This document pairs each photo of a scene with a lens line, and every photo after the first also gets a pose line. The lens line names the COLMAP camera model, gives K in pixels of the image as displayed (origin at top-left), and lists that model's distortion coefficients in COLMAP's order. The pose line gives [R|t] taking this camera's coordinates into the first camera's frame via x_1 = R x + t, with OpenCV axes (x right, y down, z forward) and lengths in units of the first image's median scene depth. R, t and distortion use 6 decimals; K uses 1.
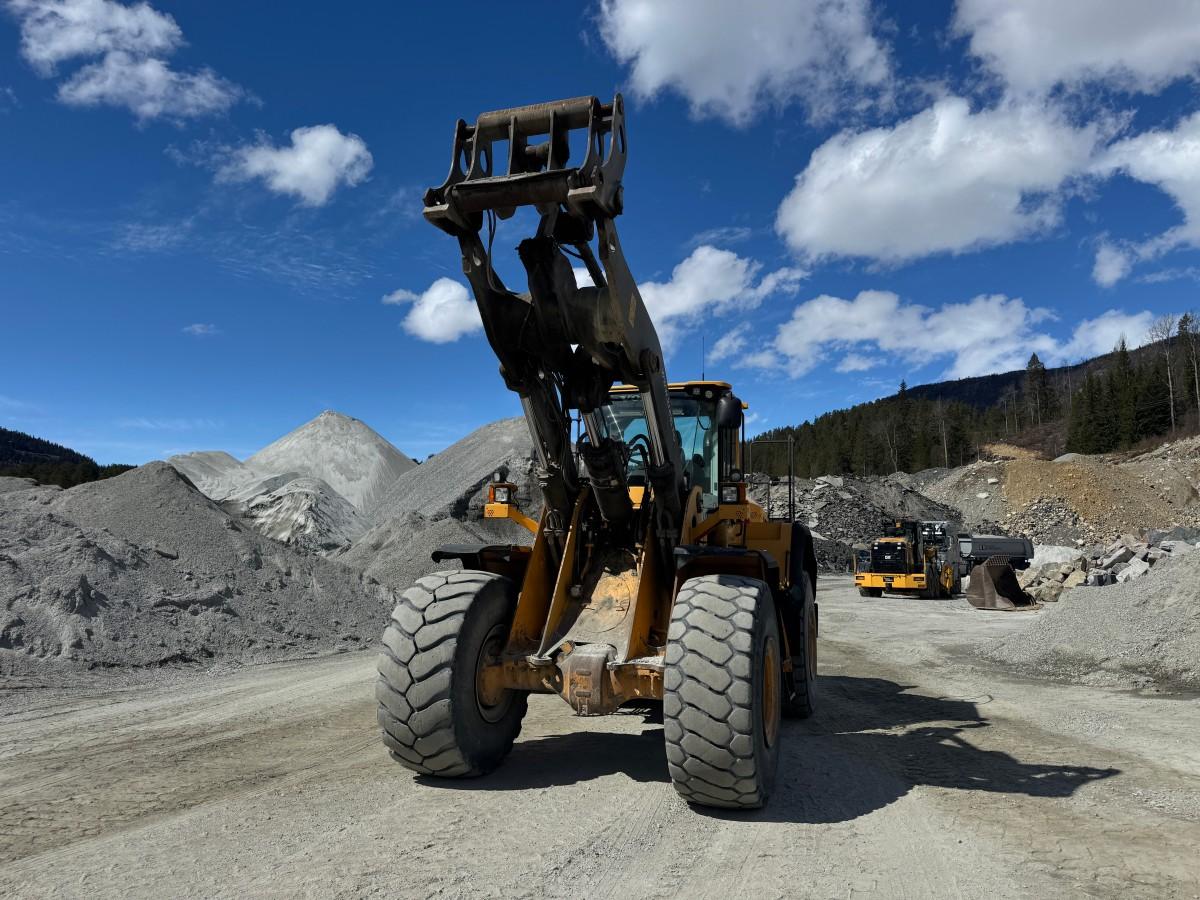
lens RADIAL K [[836.2, 0, 602.1], [0, 836.2, 447.0], [0, 0, 1]] dist [0.113373, -0.153991]
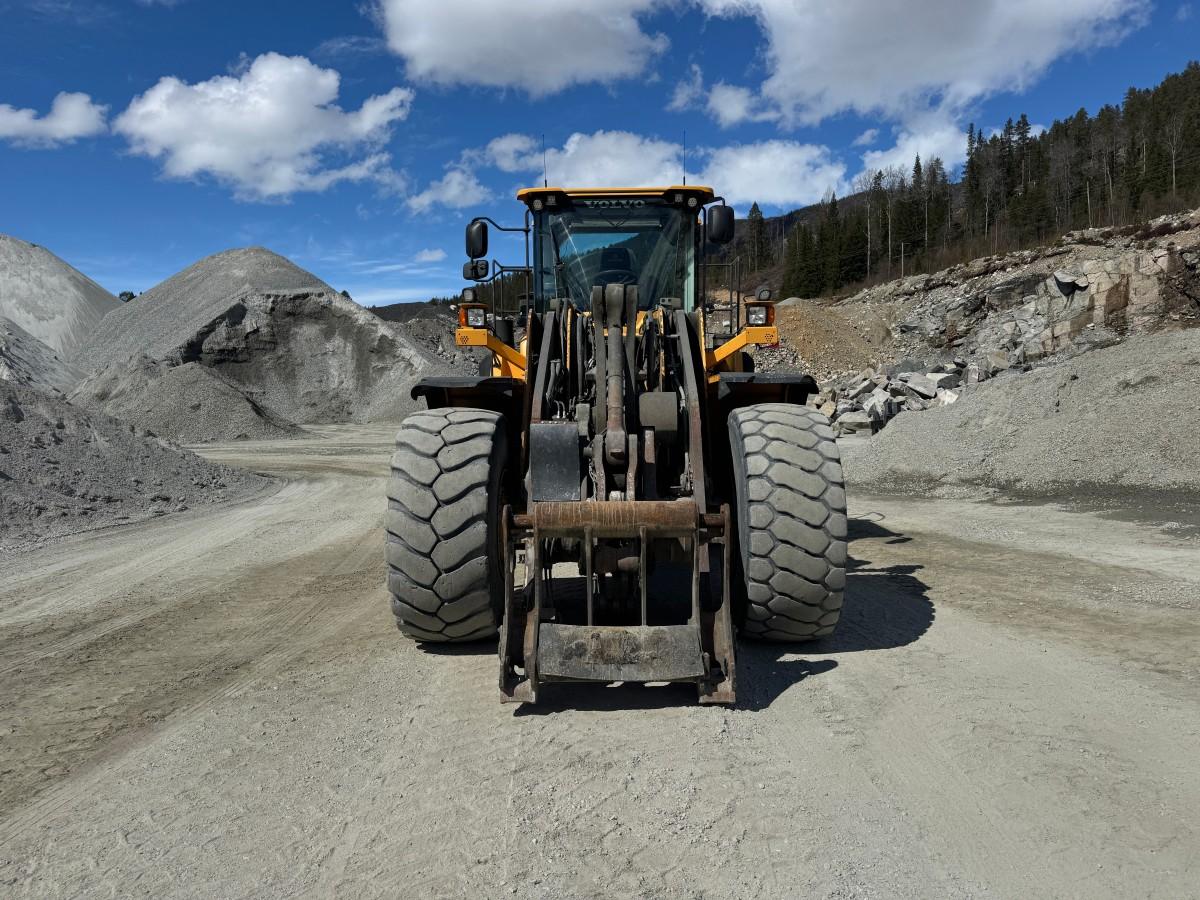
lens RADIAL K [[842.6, 0, 597.4], [0, 842.6, 455.5], [0, 0, 1]] dist [0.099780, -0.150357]
pose [[0.954727, -0.044328, 0.294161, -0.029767], [-0.013075, 0.981627, 0.190359, 0.003569], [-0.297195, -0.185587, 0.936607, 0.018583]]
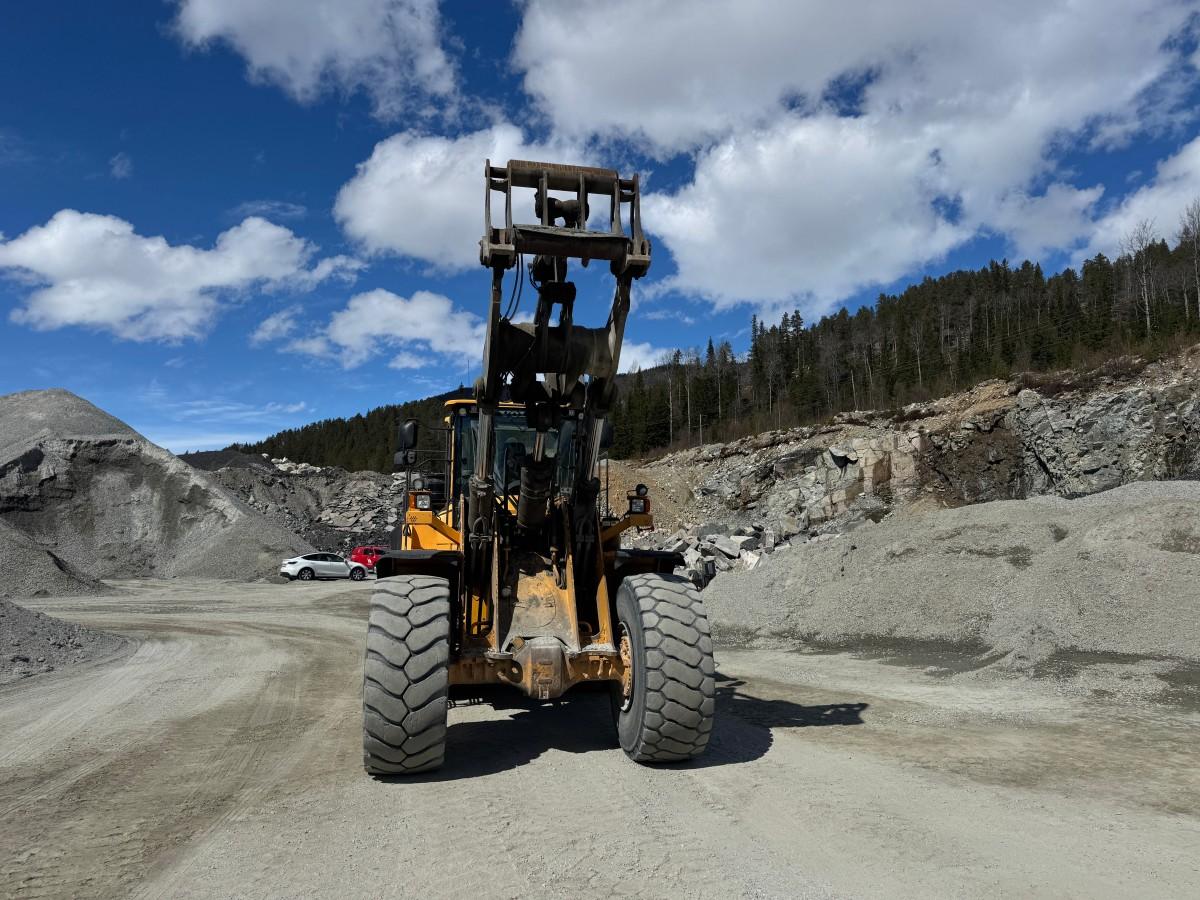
lens RADIAL K [[843.9, 0, 591.3], [0, 843.9, 437.7], [0, 0, 1]] dist [0.087258, -0.143633]
pose [[0.870636, 0.053104, 0.489053, -0.052837], [-0.051417, 0.998534, -0.016890, -0.001754], [-0.489233, -0.010440, 0.872091, -0.002165]]
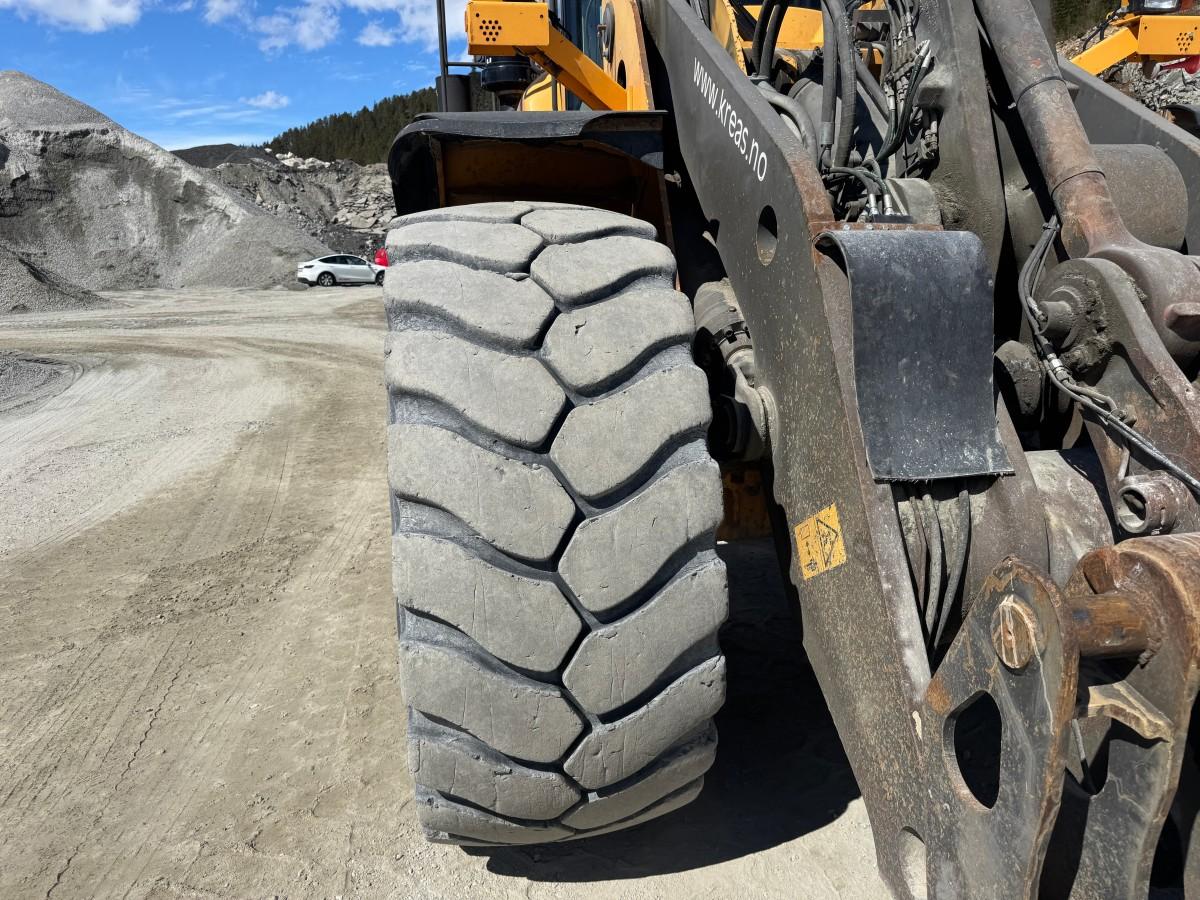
lens RADIAL K [[850.7, 0, 593.2], [0, 850.7, 454.2], [0, 0, 1]] dist [0.024308, -0.034119]
pose [[0.884398, -0.145575, 0.443451, -0.030738], [-0.017297, 0.939239, 0.342828, 0.013635], [-0.466413, -0.310866, 0.828143, 0.076405]]
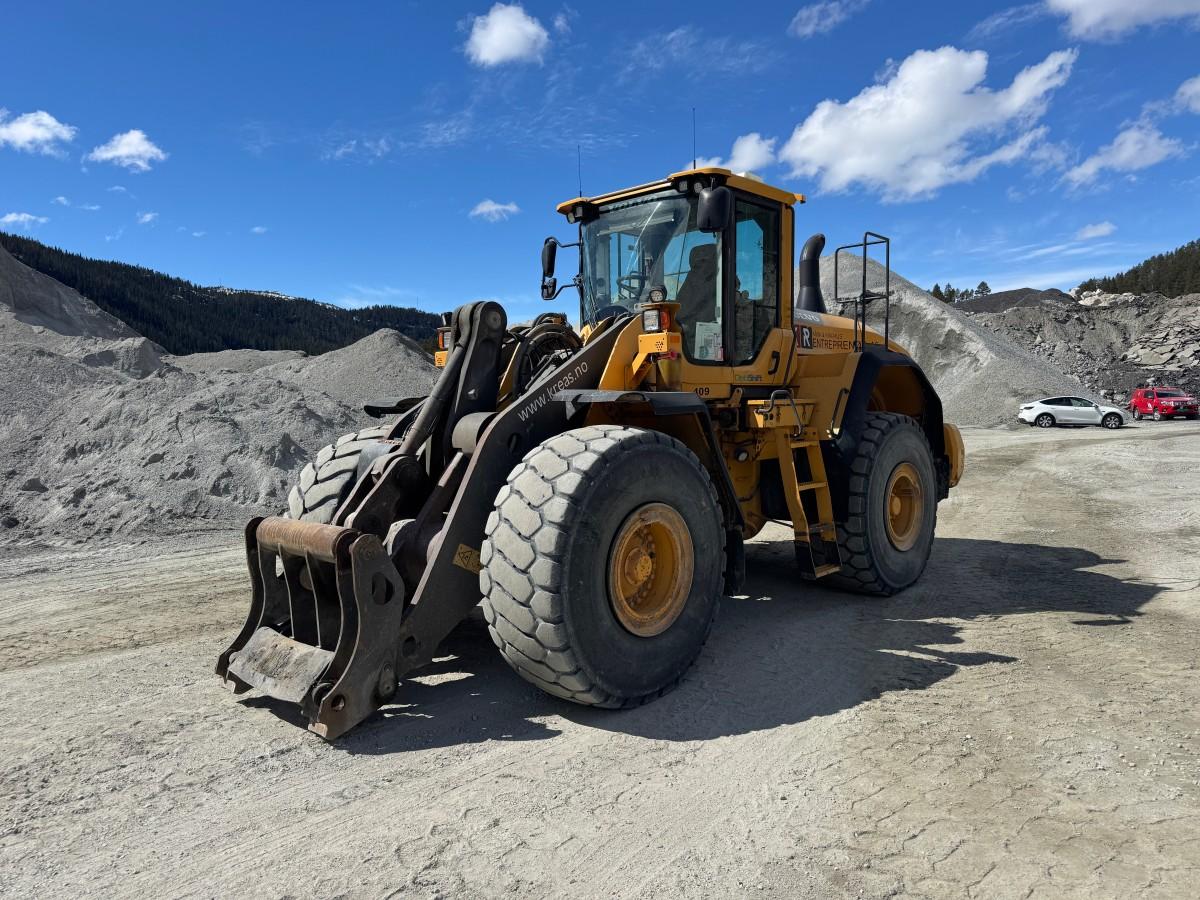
lens RADIAL K [[850.7, 0, 593.2], [0, 850.7, 454.2], [0, 0, 1]] dist [0.024308, -0.034119]
pose [[0.912174, -0.007405, -0.409736, 0.045527], [0.082226, 0.982811, 0.165294, 0.004680], [0.401469, -0.184468, 0.897103, 0.027897]]
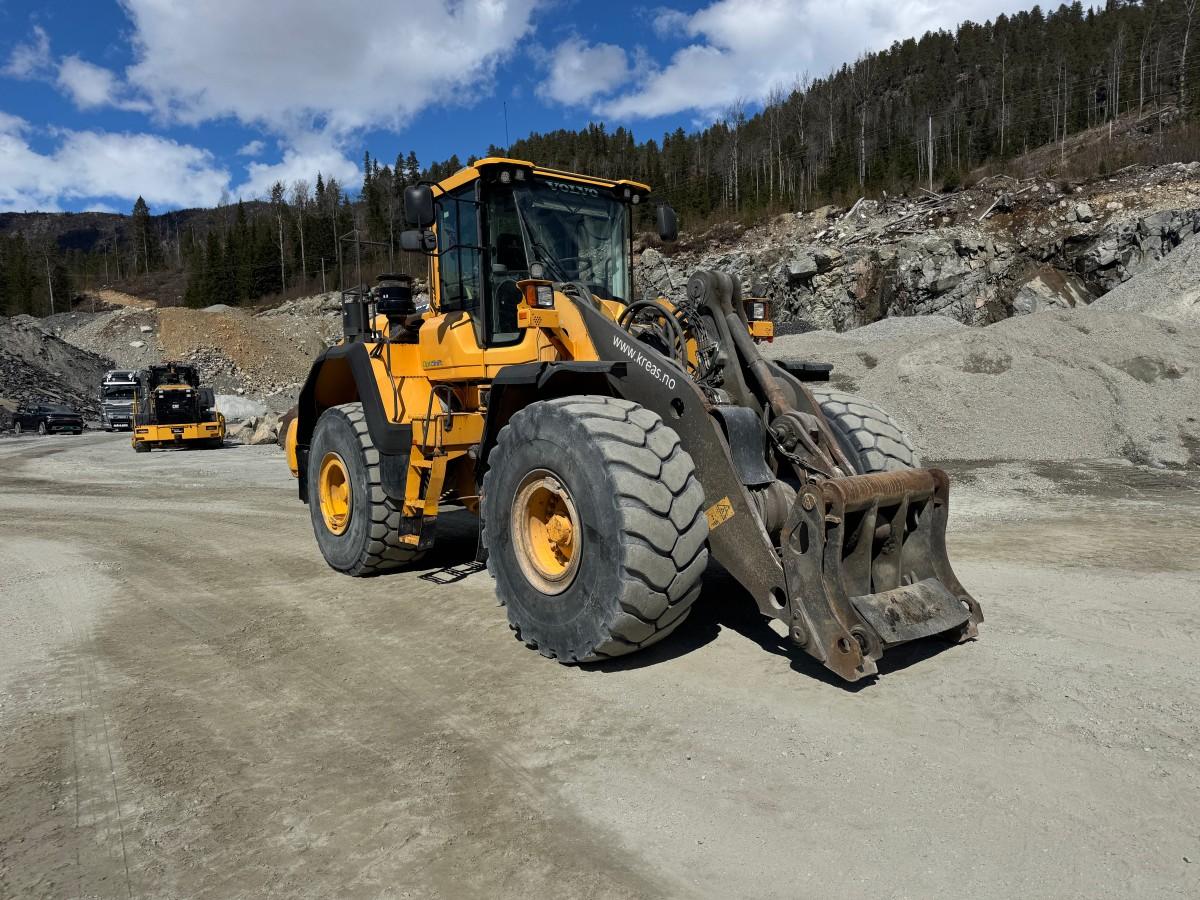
lens RADIAL K [[836.2, 0, 602.1], [0, 836.2, 447.0], [0, 0, 1]] dist [0.113373, -0.153991]
pose [[0.552526, -0.077773, 0.829859, -0.082321], [-0.065731, 0.988470, 0.136402, 0.009737], [-0.830900, -0.129914, 0.541044, 0.062731]]
